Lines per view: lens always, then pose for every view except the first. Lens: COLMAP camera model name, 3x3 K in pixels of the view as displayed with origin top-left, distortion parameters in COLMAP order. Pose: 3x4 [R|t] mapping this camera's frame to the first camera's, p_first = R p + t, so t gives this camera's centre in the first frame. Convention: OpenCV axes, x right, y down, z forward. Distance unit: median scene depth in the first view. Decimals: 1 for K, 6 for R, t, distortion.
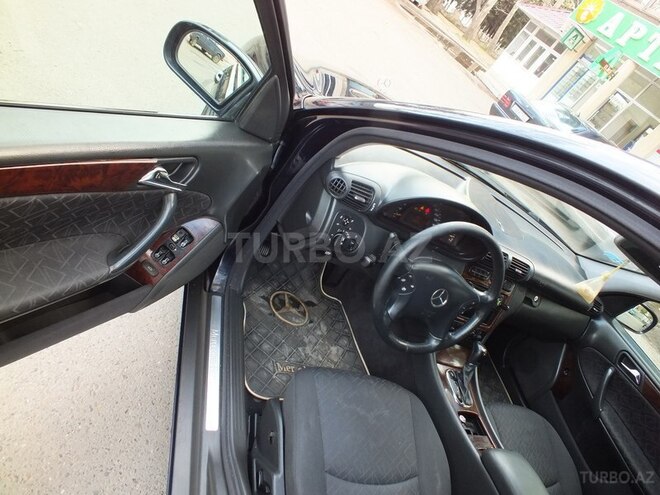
lens RADIAL K [[438.3, 0, 348.1], [0, 438.3, 245.0], [0, 0, 1]] dist [-0.086454, 0.037244]
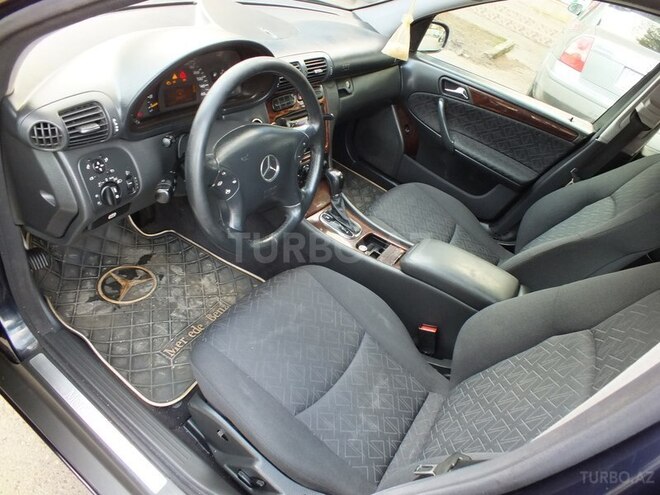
lens RADIAL K [[407.3, 0, 313.7], [0, 407.3, 233.4], [0, 0, 1]] dist [-0.080309, 0.049528]
pose [[0.743908, -0.650915, 0.151366, 0.070907], [0.542745, 0.720613, 0.431445, -0.056407], [-0.389910, -0.238803, 0.889350, 0.254330]]
